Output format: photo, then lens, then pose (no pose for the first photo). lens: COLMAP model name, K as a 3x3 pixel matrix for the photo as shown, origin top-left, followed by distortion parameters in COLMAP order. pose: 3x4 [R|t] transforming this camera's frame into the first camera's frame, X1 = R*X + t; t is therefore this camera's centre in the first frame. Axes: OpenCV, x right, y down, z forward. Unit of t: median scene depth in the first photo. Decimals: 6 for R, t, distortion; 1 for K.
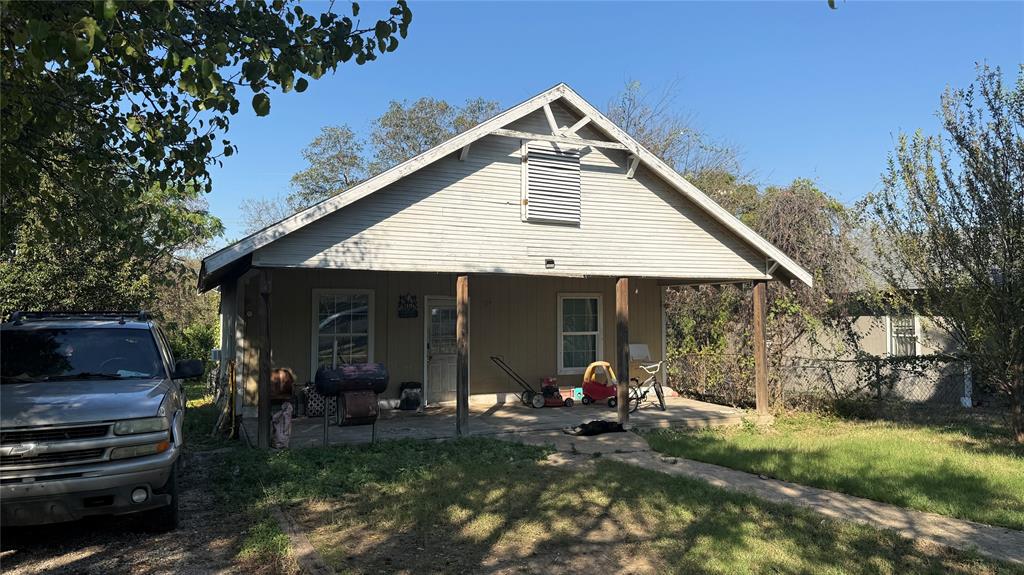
lens RADIAL K [[712.6, 0, 512.0], [0, 712.6, 287.5], [0, 0, 1]] dist [0.072399, -0.120486]
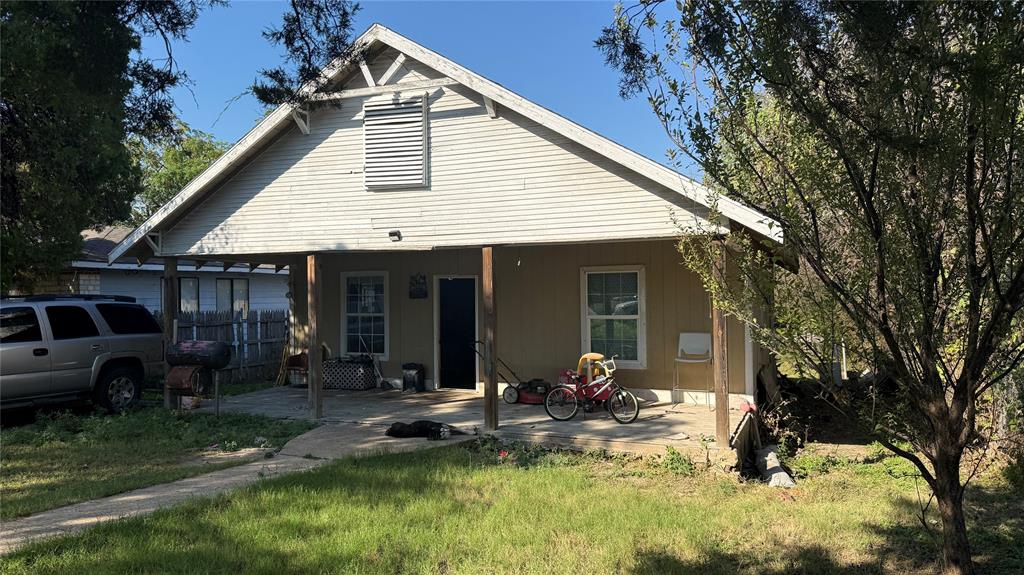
lens RADIAL K [[703.1, 0, 522.8], [0, 703.1, 313.7], [0, 0, 1]] dist [0.050017, -0.000704]
pose [[0.701996, 0.011924, -0.712081, 0.778254], [0.032937, 0.998246, 0.049185, 0.024497], [0.711419, -0.057982, 0.700372, 0.499960]]
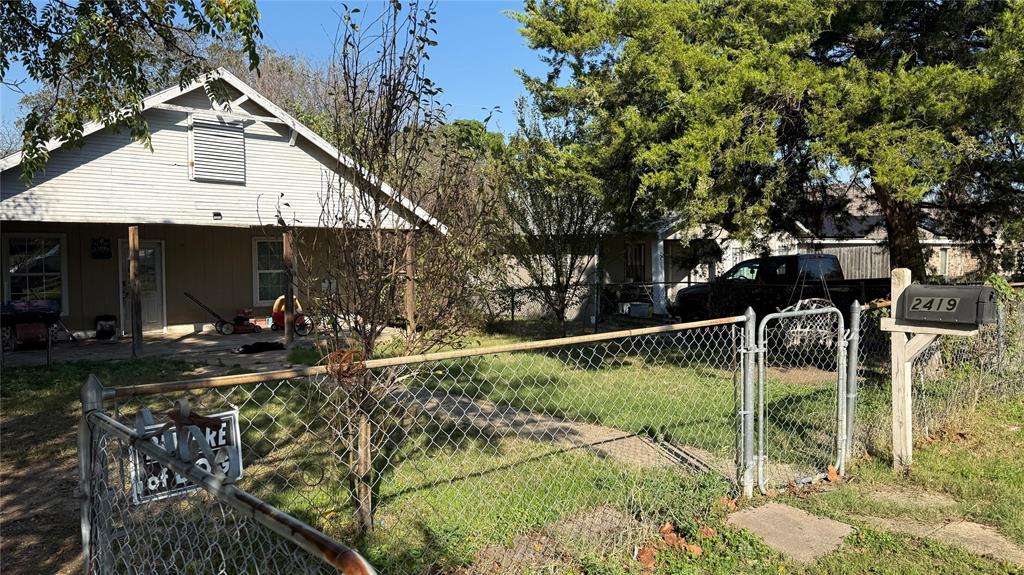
lens RADIAL K [[712.6, 0, 512.0], [0, 712.6, 287.5], [0, 0, 1]] dist [0.072399, -0.120486]
pose [[0.964049, -0.010753, 0.265506, 0.210288], [-0.014796, 0.995458, 0.094042, -0.034733], [-0.265311, -0.094590, 0.959512, -0.319091]]
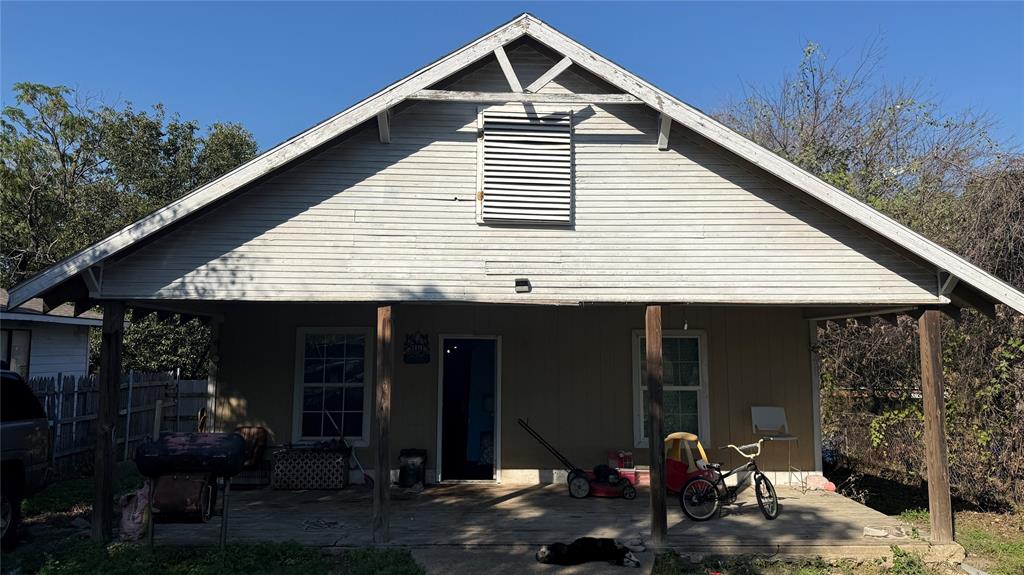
lens RADIAL K [[712.6, 0, 512.0], [0, 712.6, 287.5], [0, 0, 1]] dist [0.072399, -0.120486]
pose [[0.922687, -0.029656, -0.384408, 0.298980], [0.008408, 0.998348, -0.056839, 0.005994], [0.385459, 0.049212, 0.921412, 0.384005]]
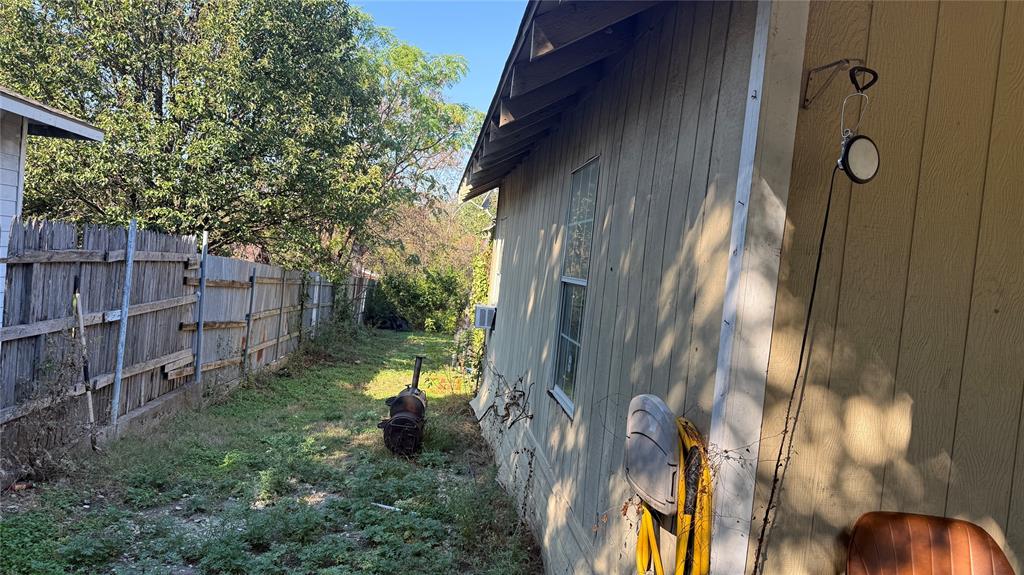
lens RADIAL K [[712.6, 0, 512.0], [0, 712.6, 287.5], [0, 0, 1]] dist [0.072399, -0.120486]
pose [[0.947213, 0.113475, -0.299852, -0.410439], [-0.098298, 0.993014, 0.065278, 0.062773], [0.305164, -0.032357, 0.951750, 0.894969]]
